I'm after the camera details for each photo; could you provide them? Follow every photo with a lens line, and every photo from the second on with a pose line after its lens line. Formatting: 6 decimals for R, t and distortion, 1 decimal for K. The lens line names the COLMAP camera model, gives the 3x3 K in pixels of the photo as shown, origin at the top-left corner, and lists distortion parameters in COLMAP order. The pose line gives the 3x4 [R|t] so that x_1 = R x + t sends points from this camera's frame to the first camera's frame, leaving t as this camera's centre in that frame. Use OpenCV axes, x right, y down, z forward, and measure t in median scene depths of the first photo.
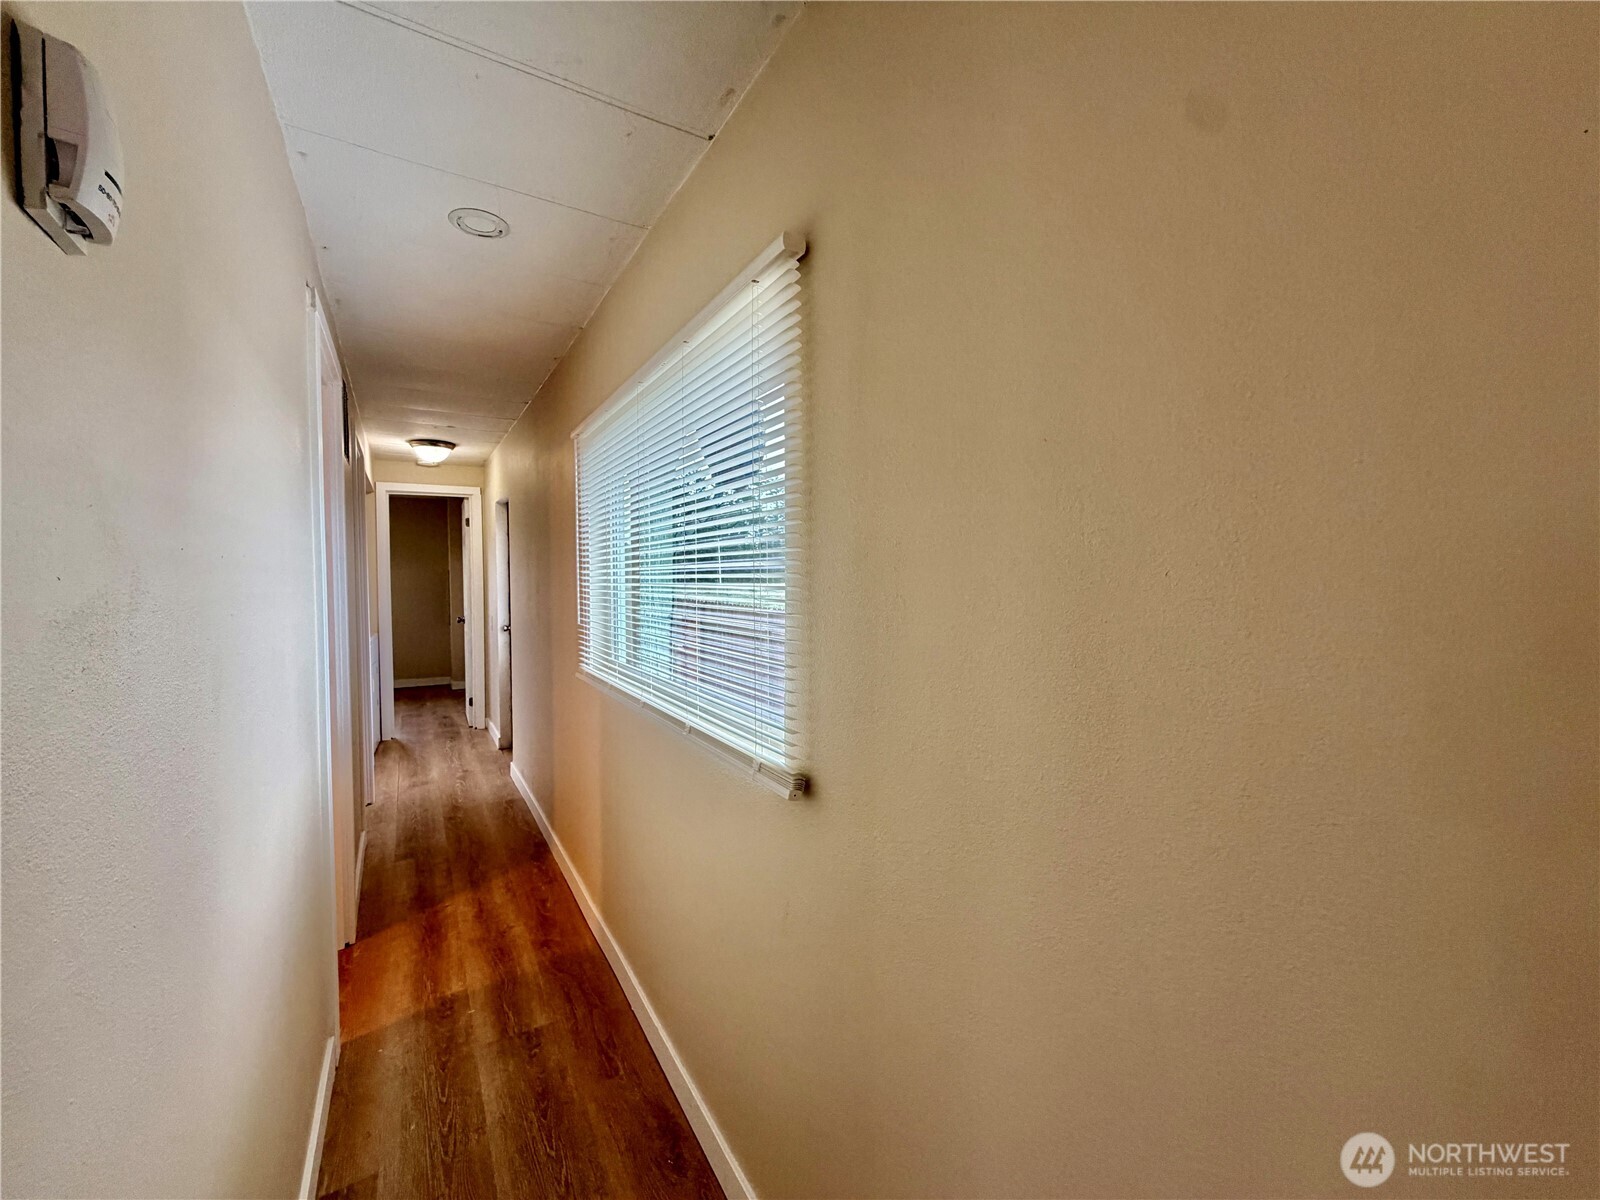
lens RADIAL K [[643.1, 0, 800.0], [0, 643.1, 600.0], [0, 0, 1]] dist [-0.000726, -0.000145]
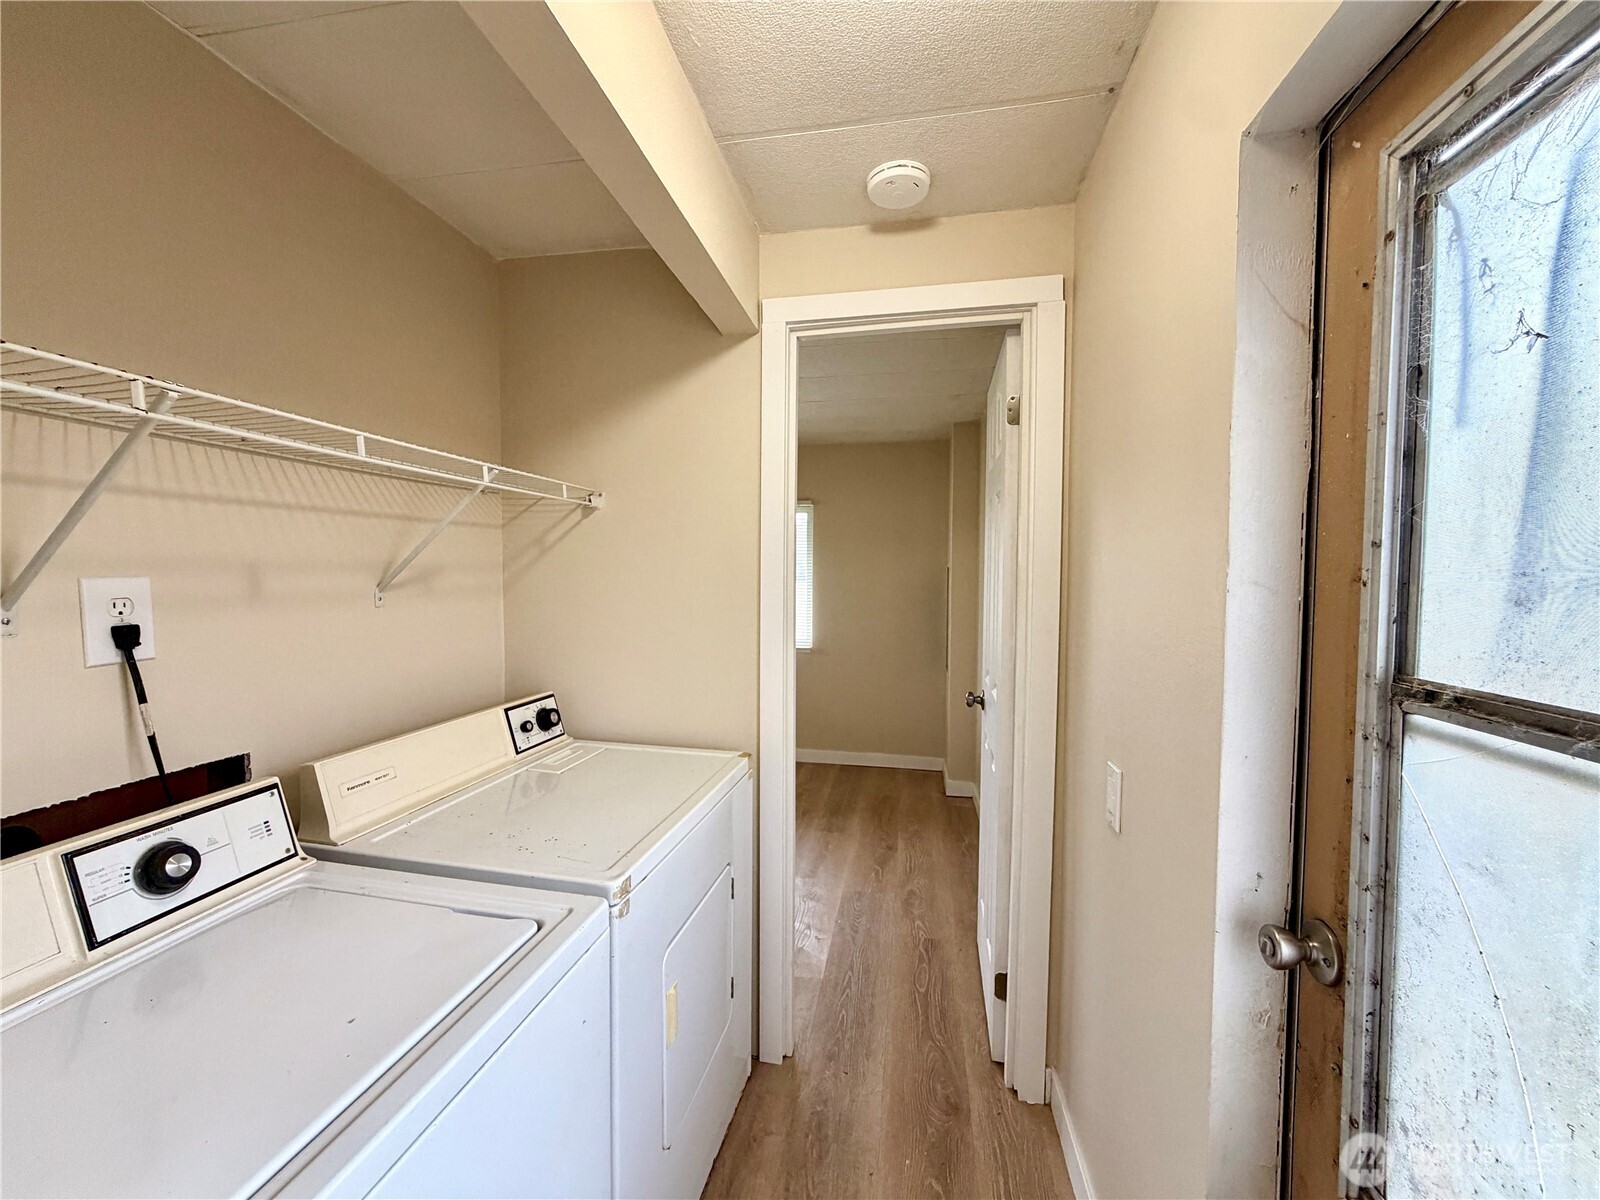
lens RADIAL K [[619.7, 0, 789.9], [0, 619.7, 597.7], [0, 0, 1]] dist [-0.001583, 0.000047]
pose [[0.734227, 0.034723, -0.678016, -0.430933], [-0.031094, 0.999363, 0.017508, -0.036901], [0.678192, 0.008227, 0.734839, 0.782312]]
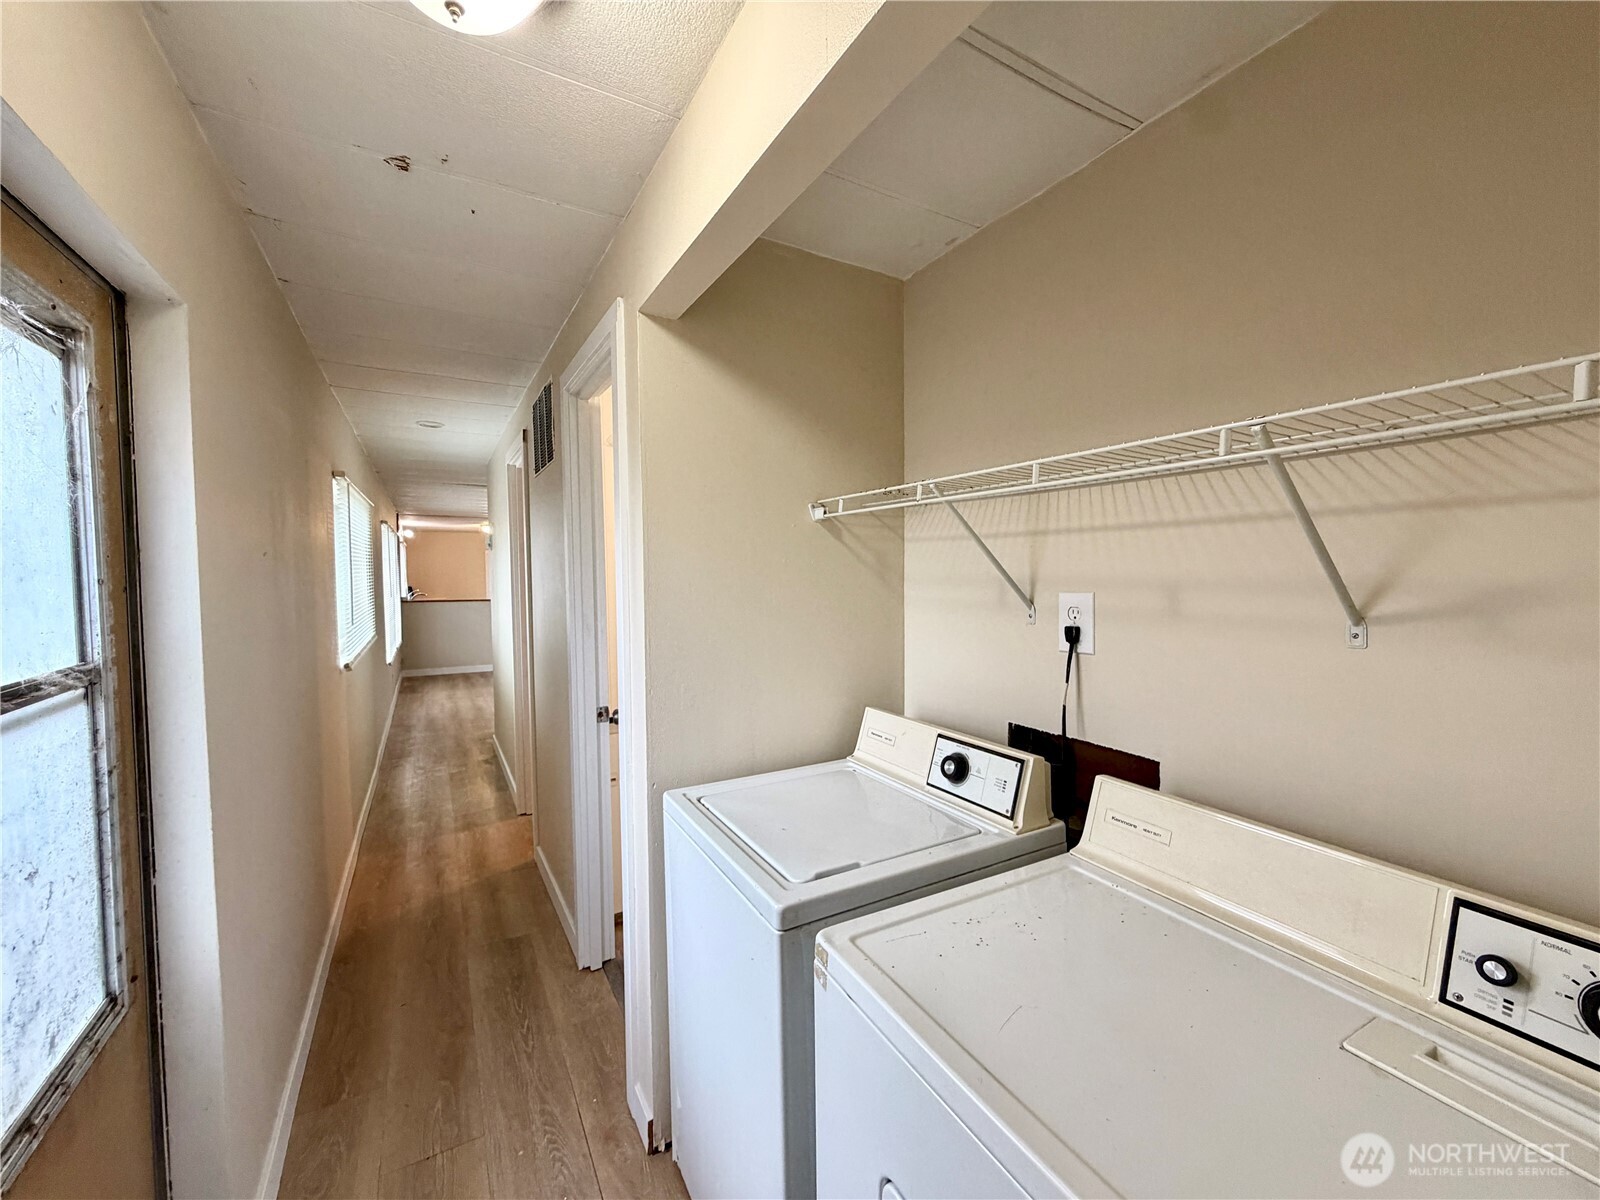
lens RADIAL K [[643.1, 0, 800.0], [0, 643.1, 600.0], [0, 0, 1]] dist [-0.000726, -0.000145]
pose [[-0.999725, 0.004592, 0.023012, -0.576716], [0.006457, 0.996643, 0.081620, -0.051706], [-0.022560, 0.081746, -0.996398, 1.028902]]
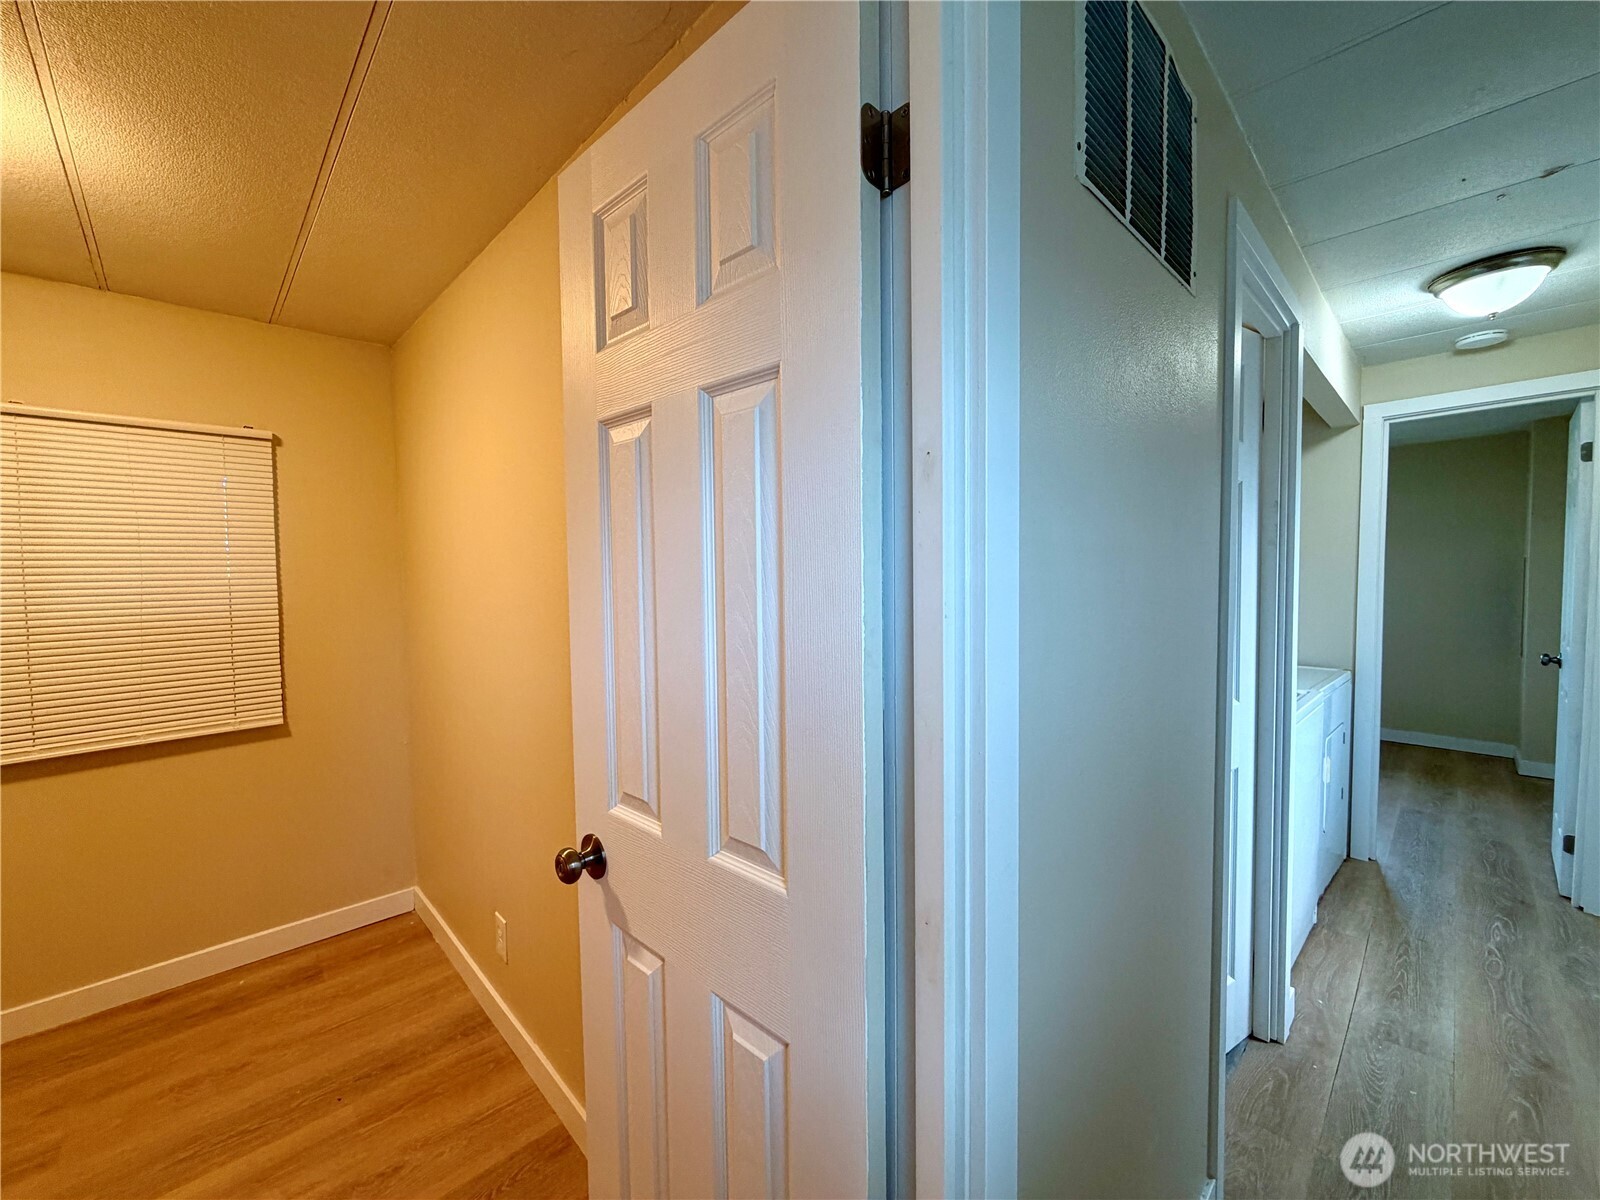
lens RADIAL K [[636.4, 0, 797.4], [0, 636.4, 598.6], [0, 0, 1]] dist [-0.001532, 0.000409]
pose [[0.215212, 0.043299, -0.975607, -0.215707], [-0.023209, 0.998961, 0.039216, -0.024190], [0.976291, 0.014203, 0.215994, 0.399389]]
